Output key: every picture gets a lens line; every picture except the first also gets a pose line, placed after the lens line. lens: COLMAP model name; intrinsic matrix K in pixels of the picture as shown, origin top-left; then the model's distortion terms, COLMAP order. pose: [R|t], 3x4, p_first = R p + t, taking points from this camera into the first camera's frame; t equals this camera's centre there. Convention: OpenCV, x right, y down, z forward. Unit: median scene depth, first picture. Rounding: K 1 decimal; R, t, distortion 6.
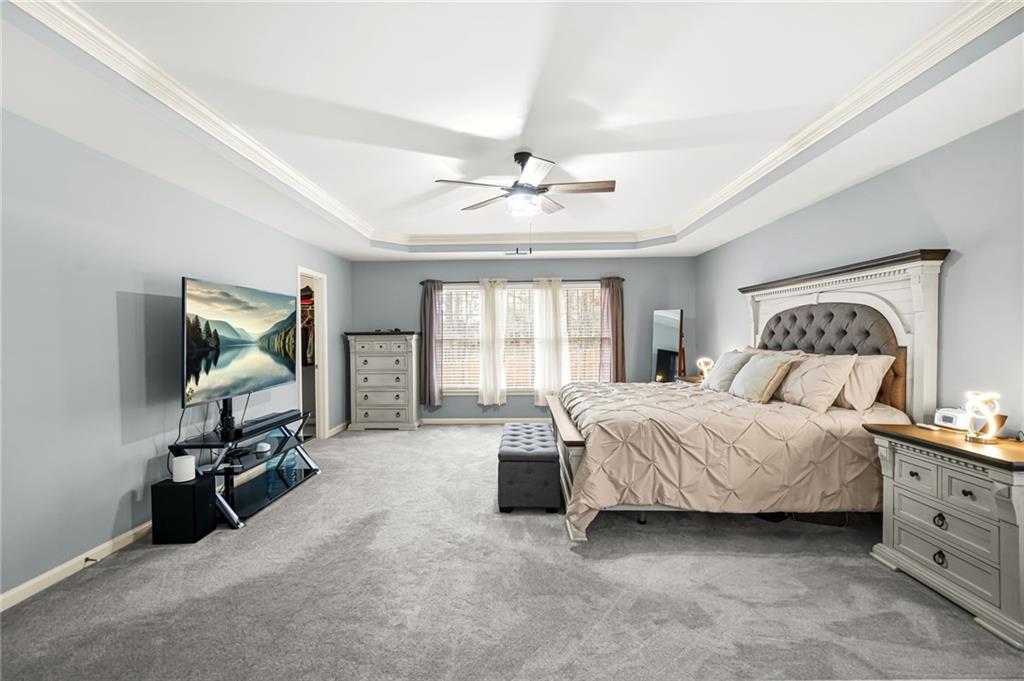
lens RADIAL K [[417.9, 0, 511.8], [0, 417.9, 341.4], [0, 0, 1]] dist [0.000348, 0.001947]
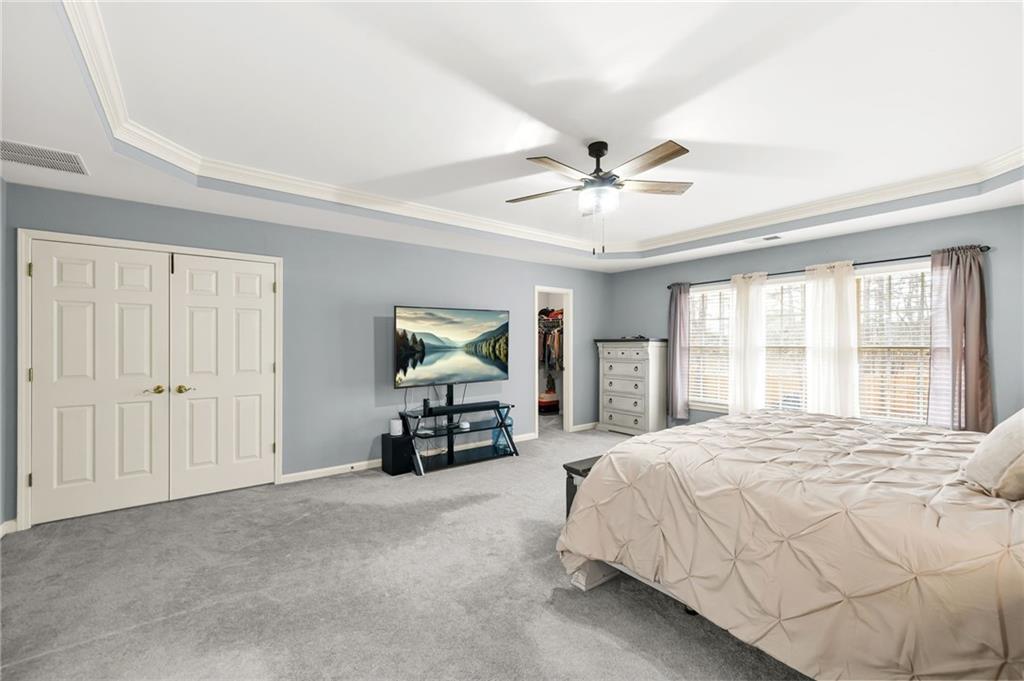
lens RADIAL K [[417.9, 0, 534.7], [0, 417.9, 343.3], [0, 0, 1]] dist [0.000348, 0.001947]
pose [[0.653957, 0.006797, -0.756501, 0.581117], [-0.012672, 0.999918, -0.001970, -0.012743], [0.756425, 0.010875, 0.653990, 0.288072]]
